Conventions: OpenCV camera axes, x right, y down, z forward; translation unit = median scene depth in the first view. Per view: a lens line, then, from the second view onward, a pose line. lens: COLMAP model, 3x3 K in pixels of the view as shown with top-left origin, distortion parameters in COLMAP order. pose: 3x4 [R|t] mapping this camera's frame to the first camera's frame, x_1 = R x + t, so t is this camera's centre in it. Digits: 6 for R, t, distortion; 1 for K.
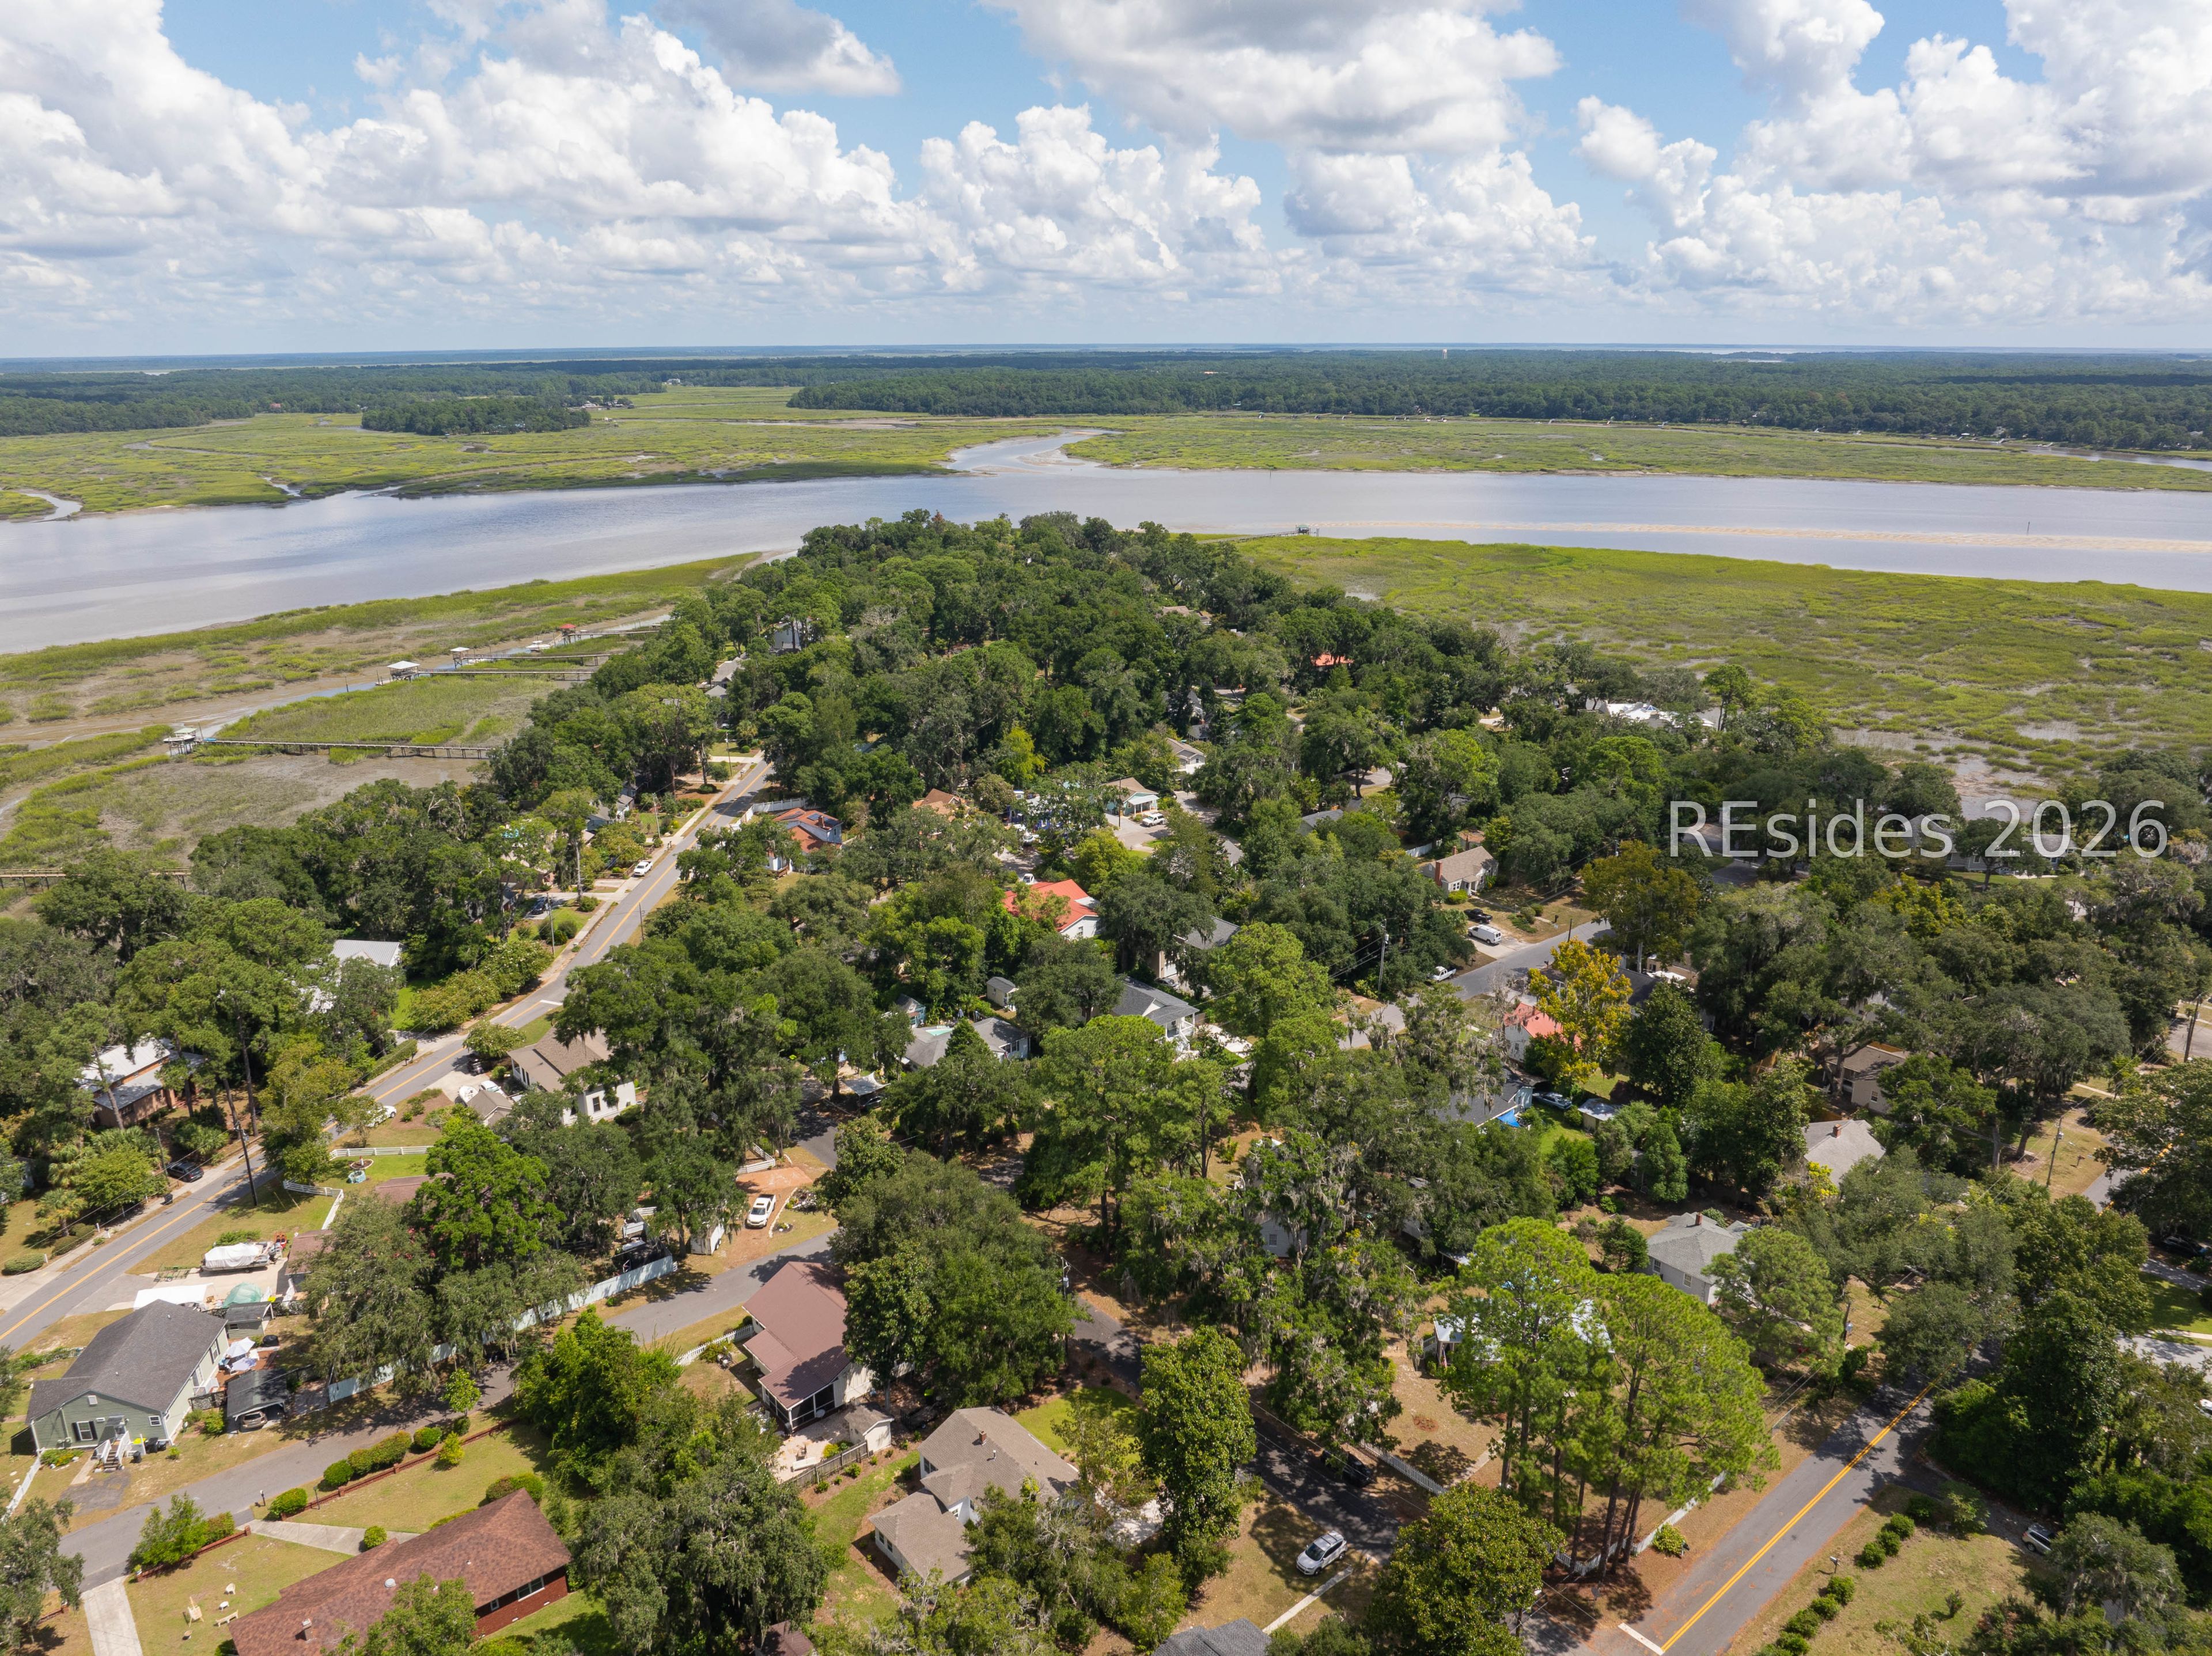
lens RADIAL K [[1561.7, 0, 1111.9], [0, 1561.7, 817.2], [0, 0, 1]] dist [-0.055062, 0.022119]
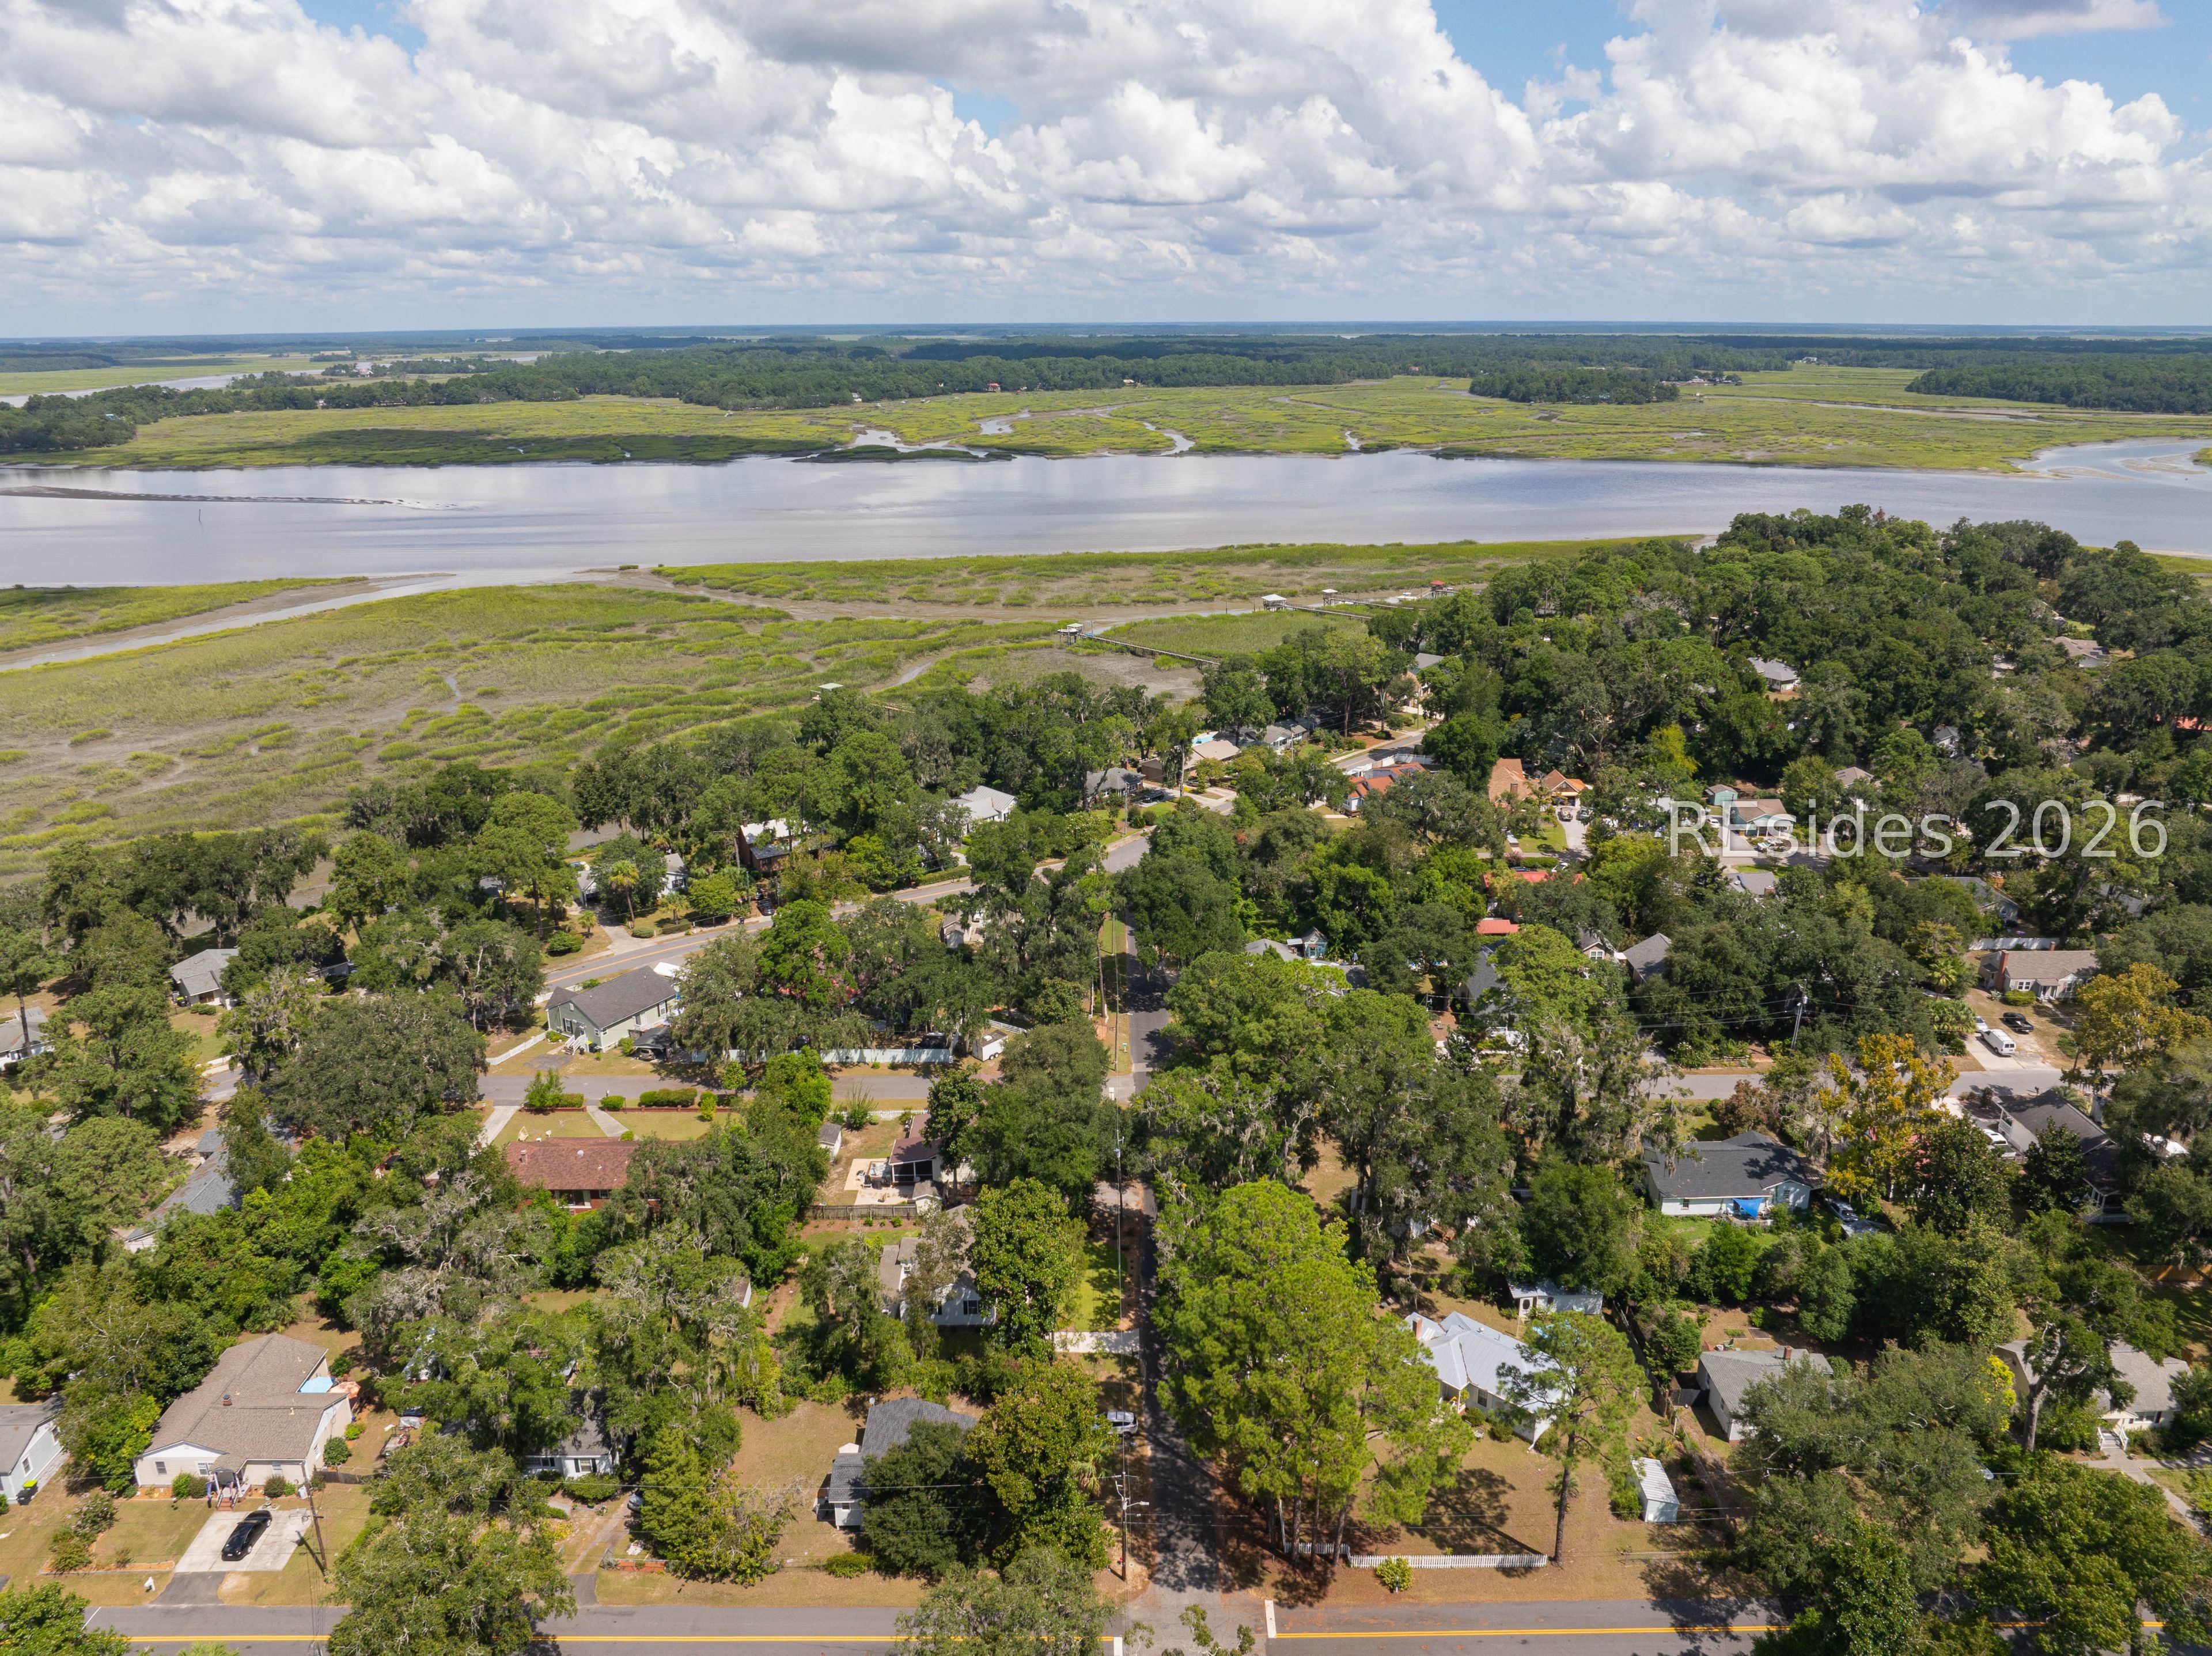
lens RADIAL K [[1561.7, 0, 1163.0], [0, 1561.7, 826.7], [0, 0, 1]] dist [-0.055062, 0.022119]
pose [[0.766683, 0.199500, -0.610243, 0.083418], [-0.186046, 0.978750, 0.086232, -0.005652], [0.614479, 0.047420, 0.787507, 0.012595]]
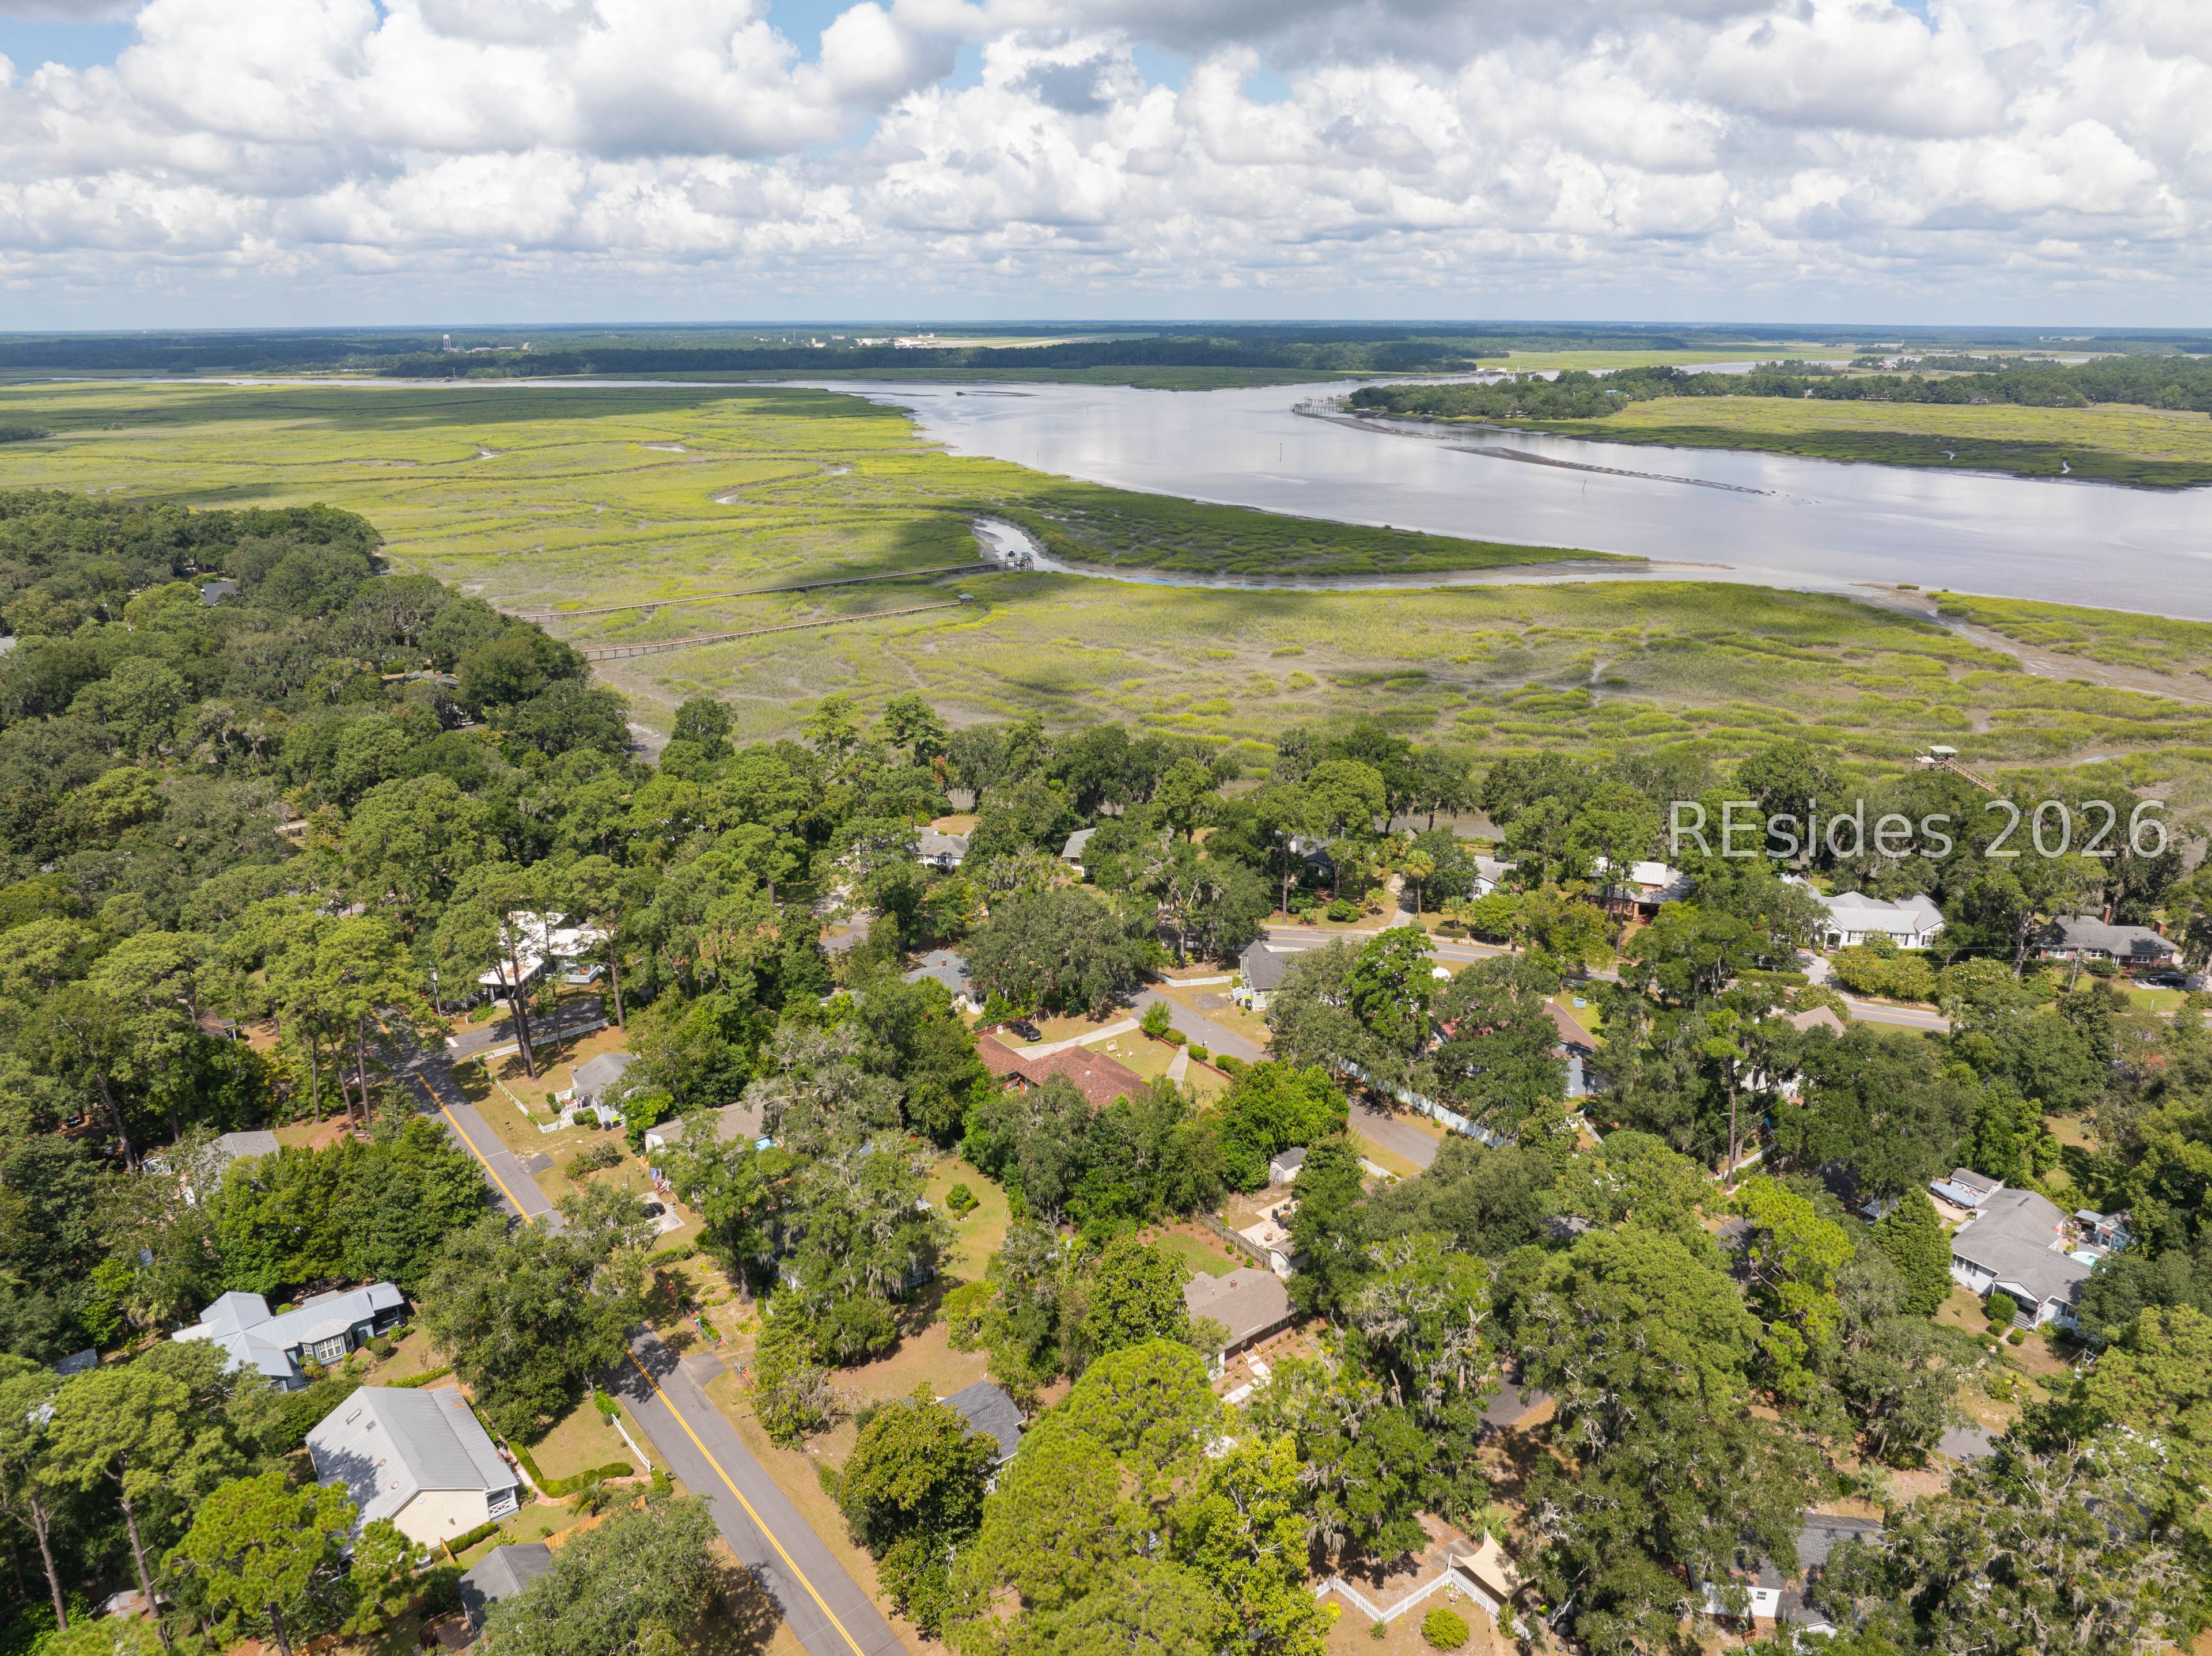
lens RADIAL K [[1561.7, 0, 1124.9], [0, 1561.7, 838.1], [0, 0, 1]] dist [-0.055062, 0.022119]
pose [[-0.056412, 0.320662, -0.945512, 0.103976], [-0.290155, 0.900881, 0.322837, -0.028905], [0.955316, 0.292557, 0.042221, 0.086843]]
